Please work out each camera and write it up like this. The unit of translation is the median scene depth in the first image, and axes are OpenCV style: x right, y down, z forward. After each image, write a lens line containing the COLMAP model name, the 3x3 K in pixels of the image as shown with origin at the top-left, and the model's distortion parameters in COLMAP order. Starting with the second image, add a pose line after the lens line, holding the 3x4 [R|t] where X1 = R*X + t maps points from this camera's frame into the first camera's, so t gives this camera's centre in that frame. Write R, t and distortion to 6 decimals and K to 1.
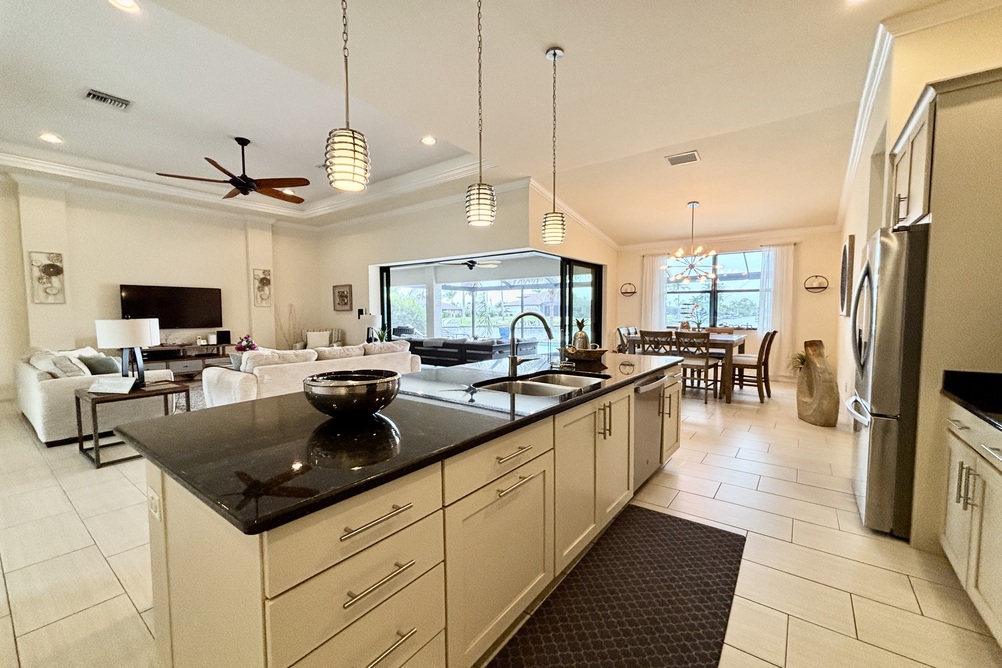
lens RADIAL K [[407.2, 0, 497.7], [0, 407.2, 332.9], [0, 0, 1]] dist [0.002122, 0.000208]
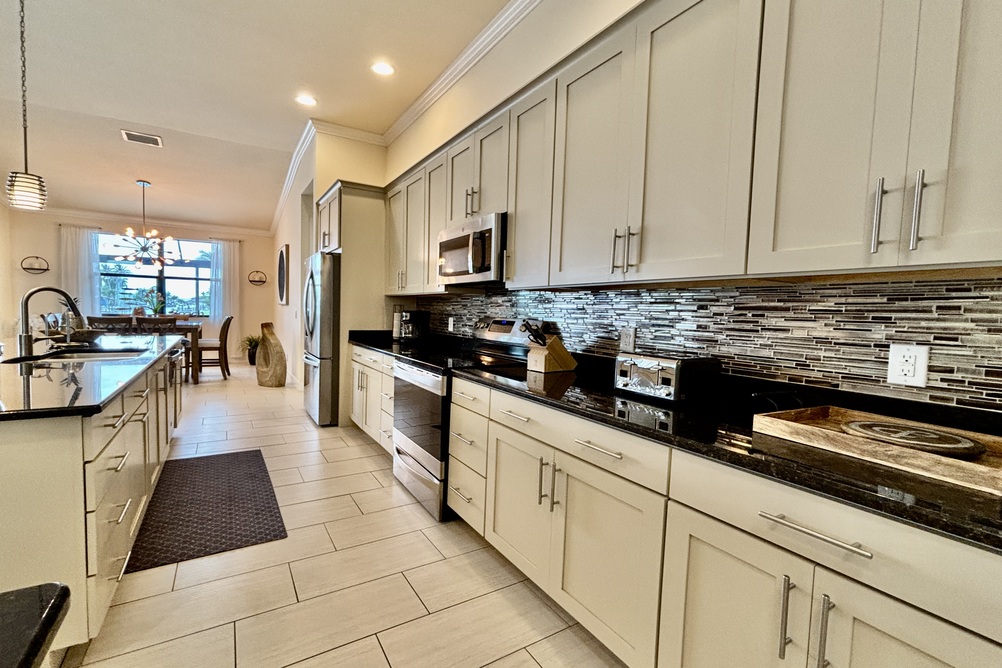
lens RADIAL K [[420.7, 0, 490.5], [0, 420.7, 332.4], [0, 0, 1]] dist [0.002996, 0.000366]
pose [[0.364461, -0.038726, 0.930413, -0.205831], [0.019843, 0.999231, 0.033818, 0.017885], [-0.931007, 0.006137, 0.364949, -0.140500]]
